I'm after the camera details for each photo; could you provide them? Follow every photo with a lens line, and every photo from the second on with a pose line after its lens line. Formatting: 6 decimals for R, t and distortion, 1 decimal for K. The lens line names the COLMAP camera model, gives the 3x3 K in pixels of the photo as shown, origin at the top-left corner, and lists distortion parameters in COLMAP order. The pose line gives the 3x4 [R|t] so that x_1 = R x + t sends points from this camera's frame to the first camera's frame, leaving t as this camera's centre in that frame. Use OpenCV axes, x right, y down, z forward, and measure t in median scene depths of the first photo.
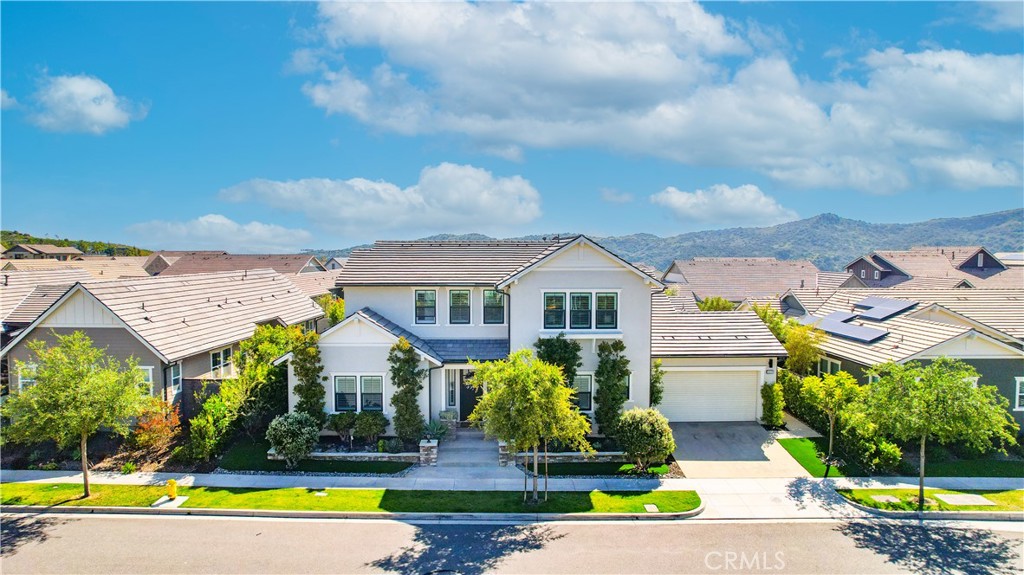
lens RADIAL K [[659.4, 0, 512.7], [0, 659.4, 289.0], [0, 0, 1]] dist [-0.025852, 0.039254]
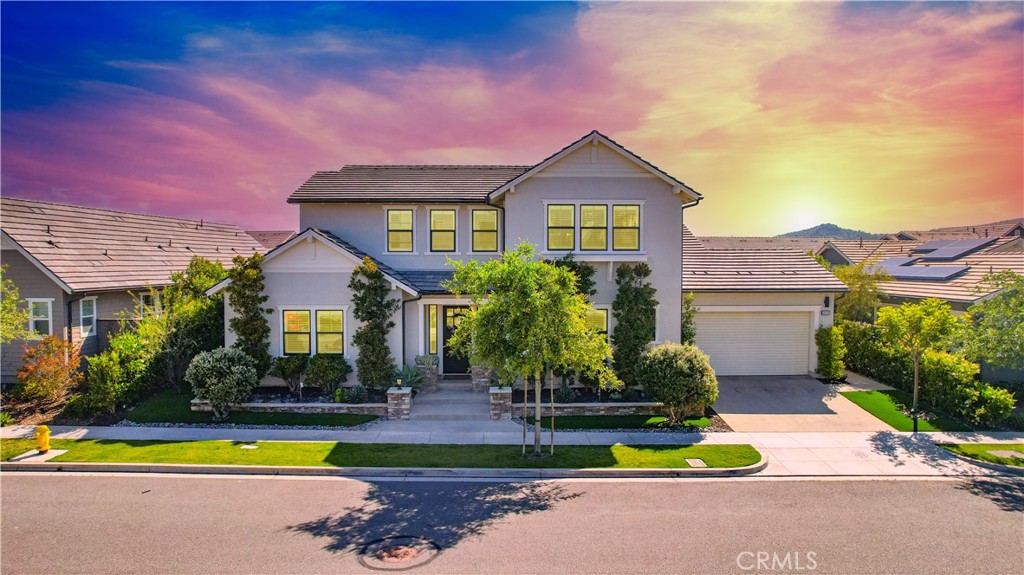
lens RADIAL K [[659.4, 0, 511.6], [0, 659.4, 285.0], [0, 0, 1]] dist [-0.025852, 0.039254]
pose [[0.999999, -0.000649, 0.000804, 0.003983], [0.000667, 0.999748, -0.022458, 0.128671], [-0.000790, 0.022458, 0.999747, 0.223271]]
